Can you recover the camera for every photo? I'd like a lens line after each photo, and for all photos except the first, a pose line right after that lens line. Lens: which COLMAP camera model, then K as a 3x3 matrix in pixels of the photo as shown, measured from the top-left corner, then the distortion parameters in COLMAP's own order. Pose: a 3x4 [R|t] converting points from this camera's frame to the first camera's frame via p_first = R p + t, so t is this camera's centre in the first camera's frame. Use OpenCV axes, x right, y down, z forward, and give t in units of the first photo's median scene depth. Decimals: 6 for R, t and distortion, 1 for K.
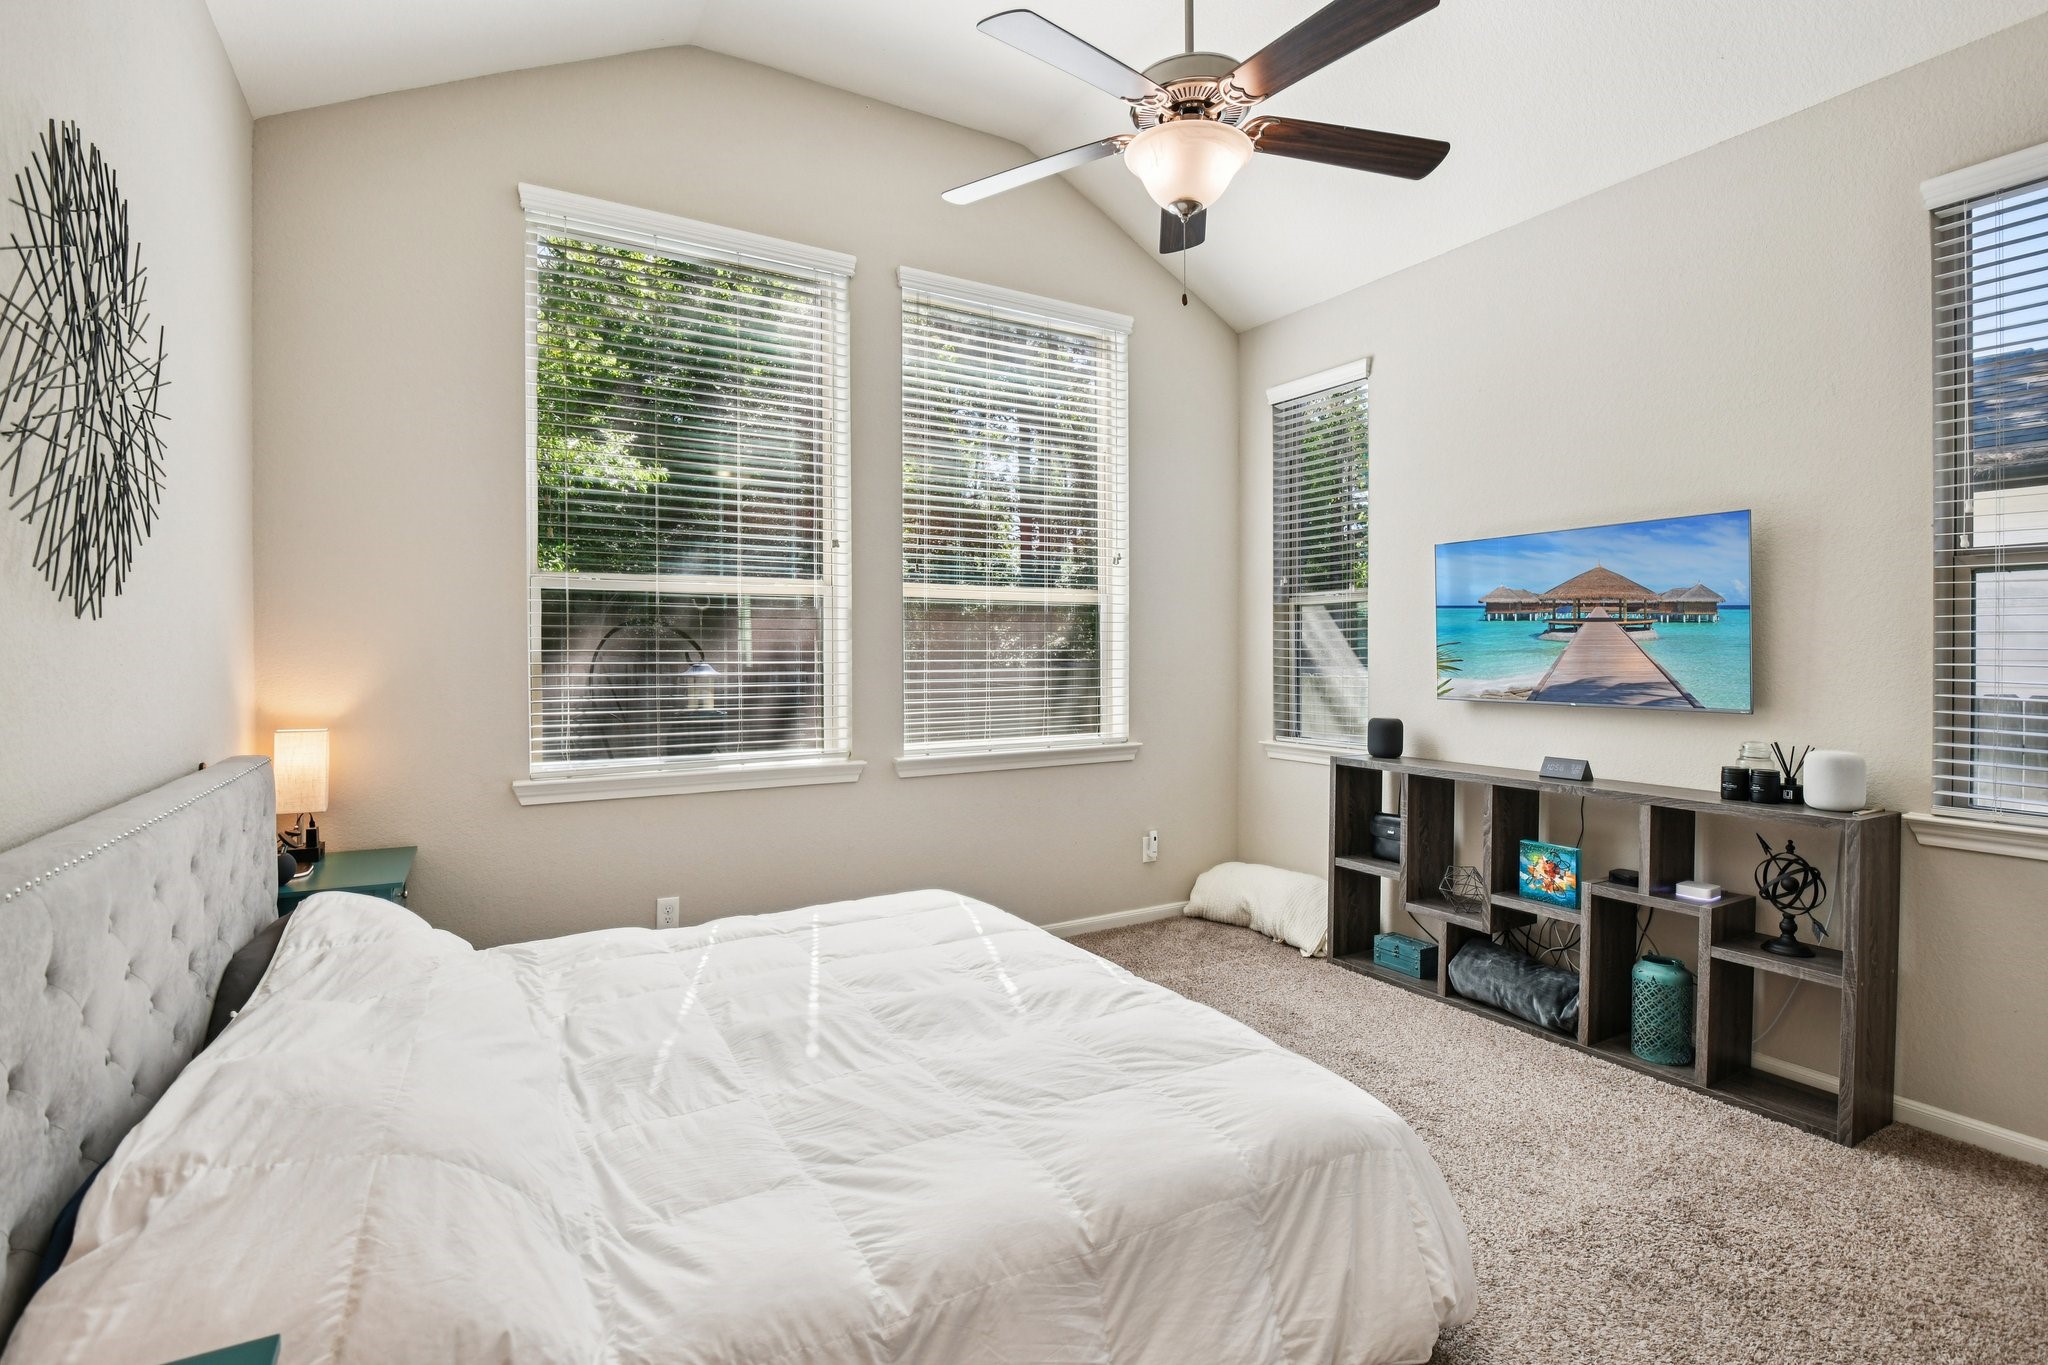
lens RADIAL K [[946.6, 0, 1017.9], [0, 946.6, 654.8], [0, 0, 1]] dist [-0.011003, -0.000494]
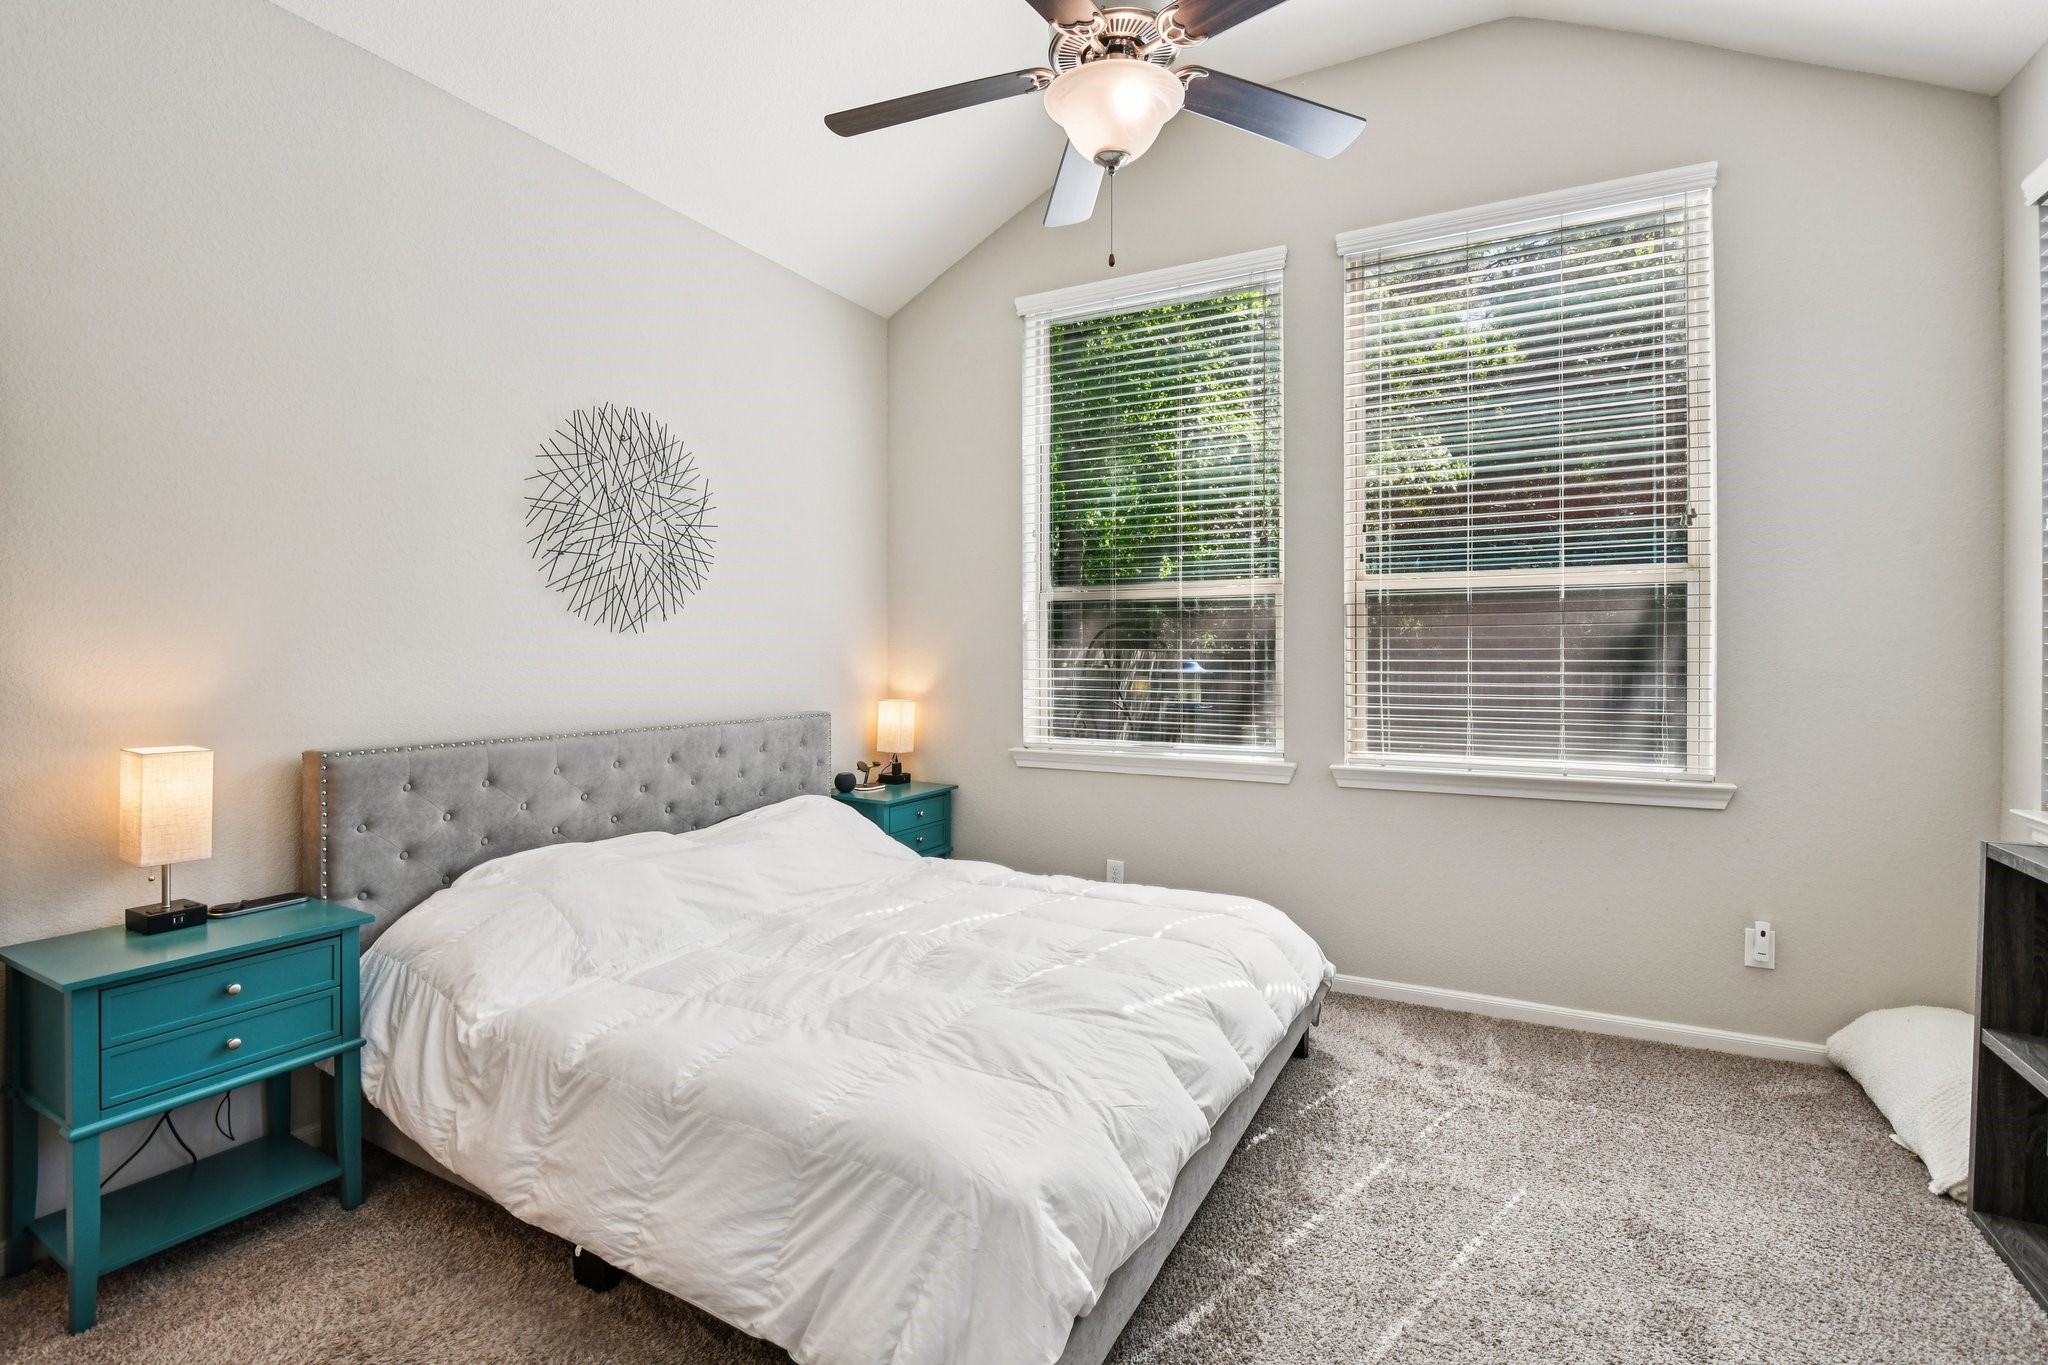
lens RADIAL K [[946.6, 0, 1017.9], [0, 946.6, 654.8], [0, 0, 1]] dist [-0.011003, -0.000494]
pose [[0.524615, 0.002999, -0.851335, 0.569156], [-0.003791, 0.999992, 0.001187, 0.001449], [0.851331, 0.002605, 0.524622, 0.281126]]
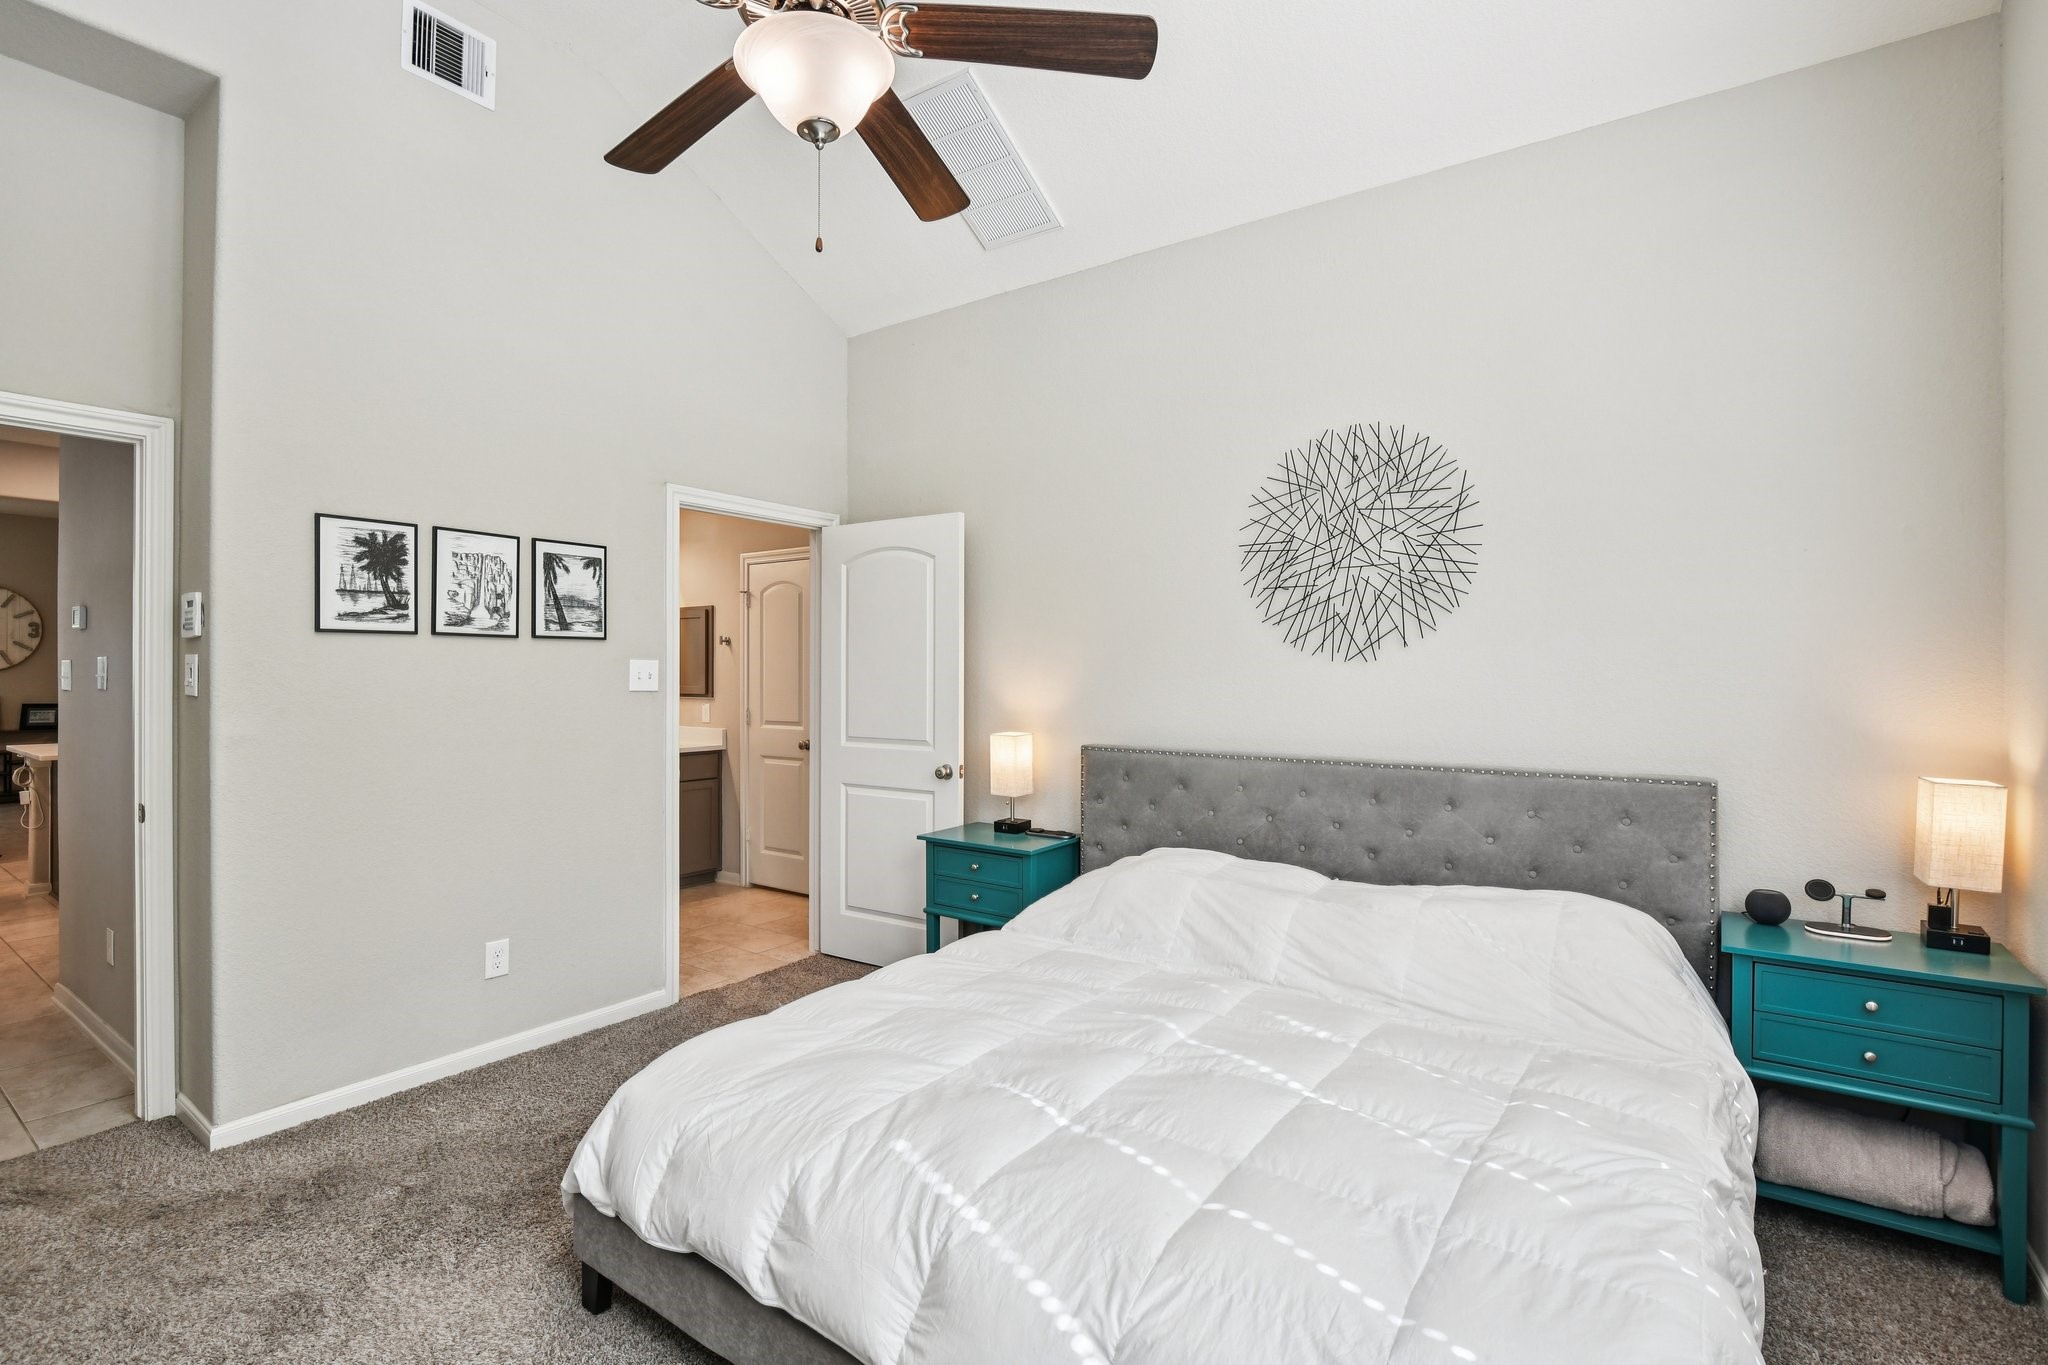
lens RADIAL K [[963.6, 0, 1024.0], [0, 963.6, 682.5], [0, 0, 1]] dist [-0.050326, -0.000335]
pose [[-0.918682, 0.002279, -0.394991, 0.216697], [-0.002191, 0.999939, 0.010865, -0.007465], [0.394992, 0.010847, -0.918621, 1.135075]]
